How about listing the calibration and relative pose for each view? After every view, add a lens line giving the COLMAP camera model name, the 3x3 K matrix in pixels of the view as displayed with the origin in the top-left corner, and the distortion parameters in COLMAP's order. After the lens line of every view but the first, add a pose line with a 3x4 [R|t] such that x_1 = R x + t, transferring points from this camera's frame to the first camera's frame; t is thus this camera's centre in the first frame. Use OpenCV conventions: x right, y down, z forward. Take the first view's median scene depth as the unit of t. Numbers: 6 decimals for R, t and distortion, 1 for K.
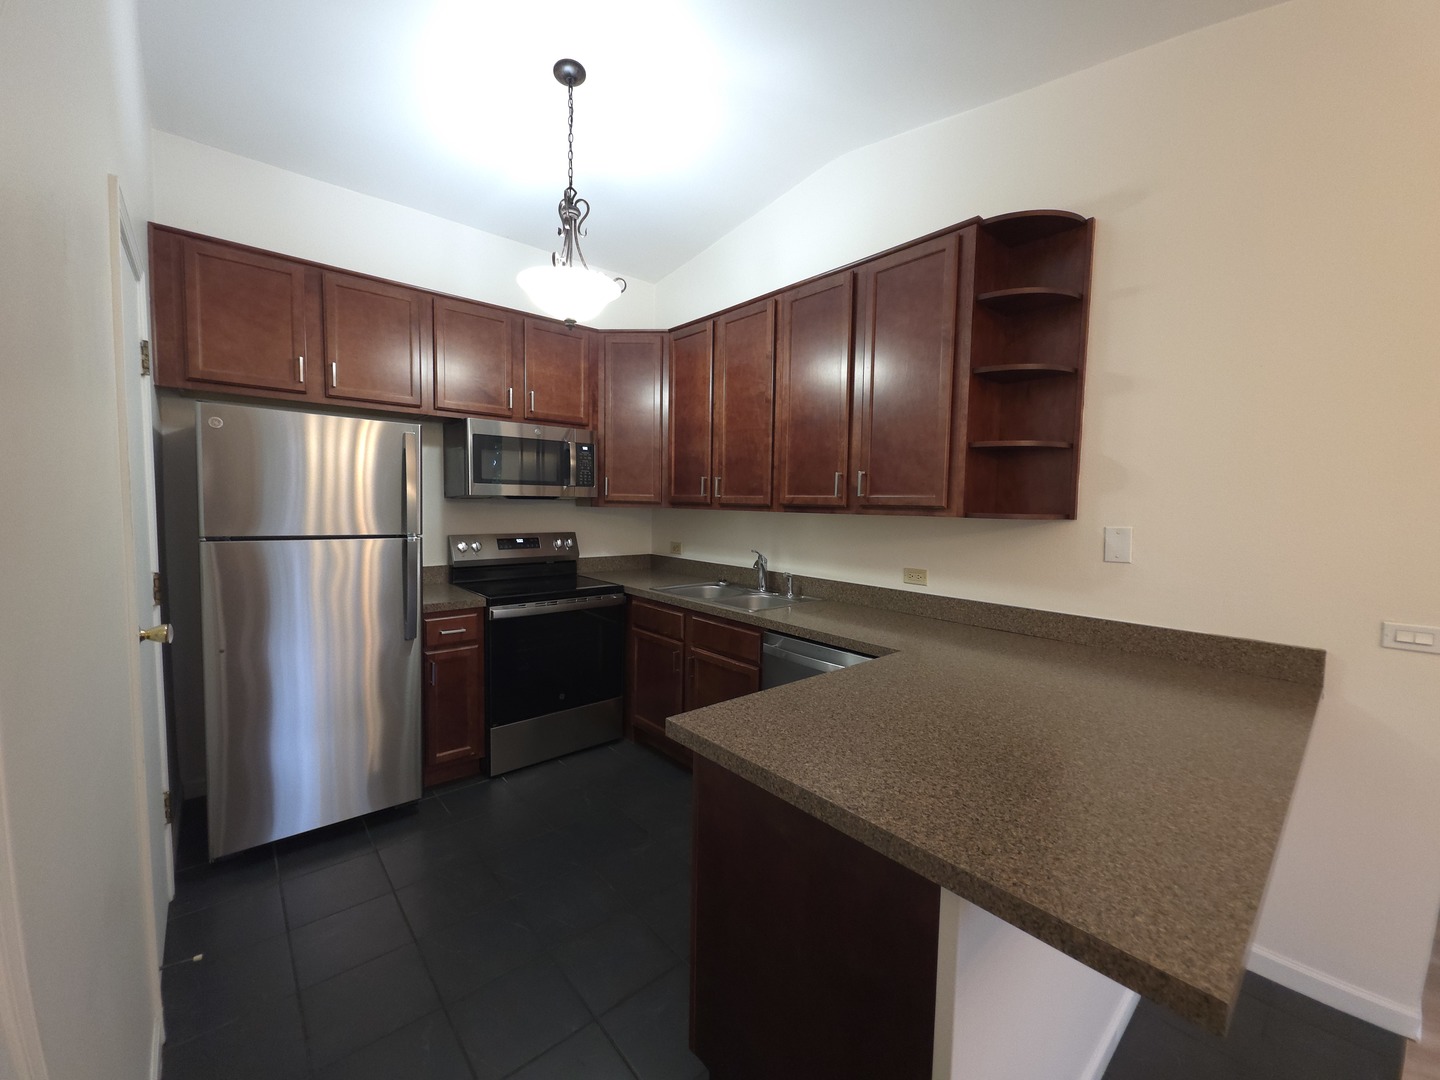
lens RADIAL K [[573.8, 0, 720.0], [0, 573.8, 540.0], [0, 0, 1]] dist [0.000543, 0.000022]
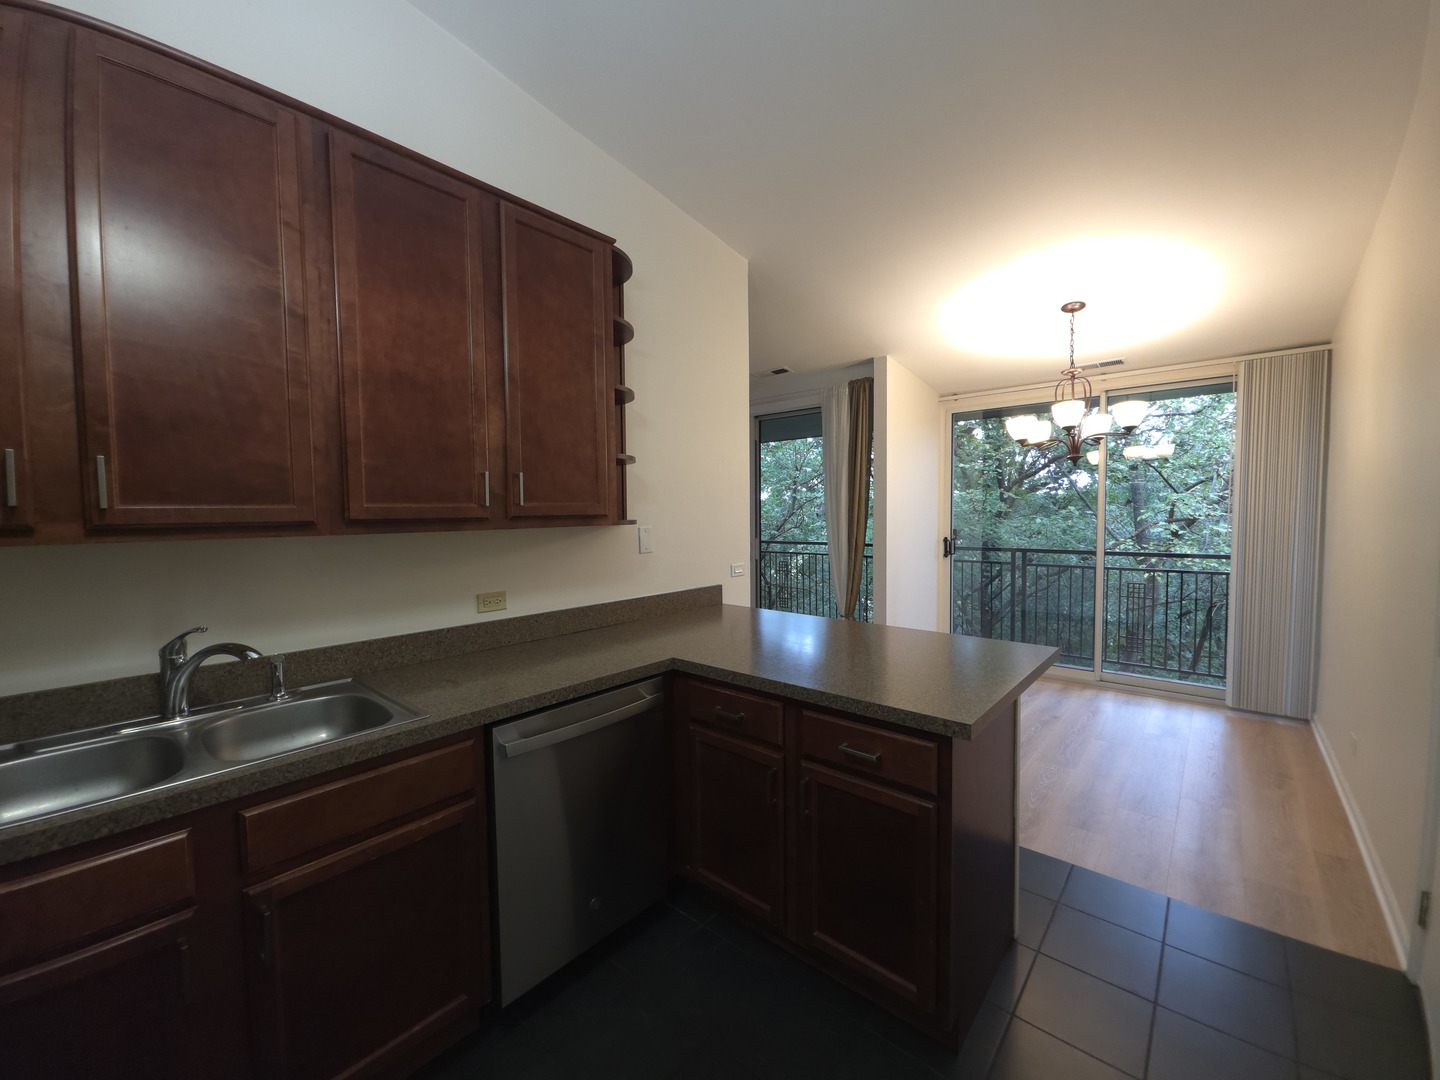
lens RADIAL K [[573.8, 0, 720.0], [0, 573.8, 540.0], [0, 0, 1]] dist [0.000543, 0.000022]
pose [[-0.140273, -0.066512, 0.987876, -0.513959], [0.075122, 0.994150, 0.077601, -0.064160], [-0.987259, 0.085097, -0.134456, 0.779017]]
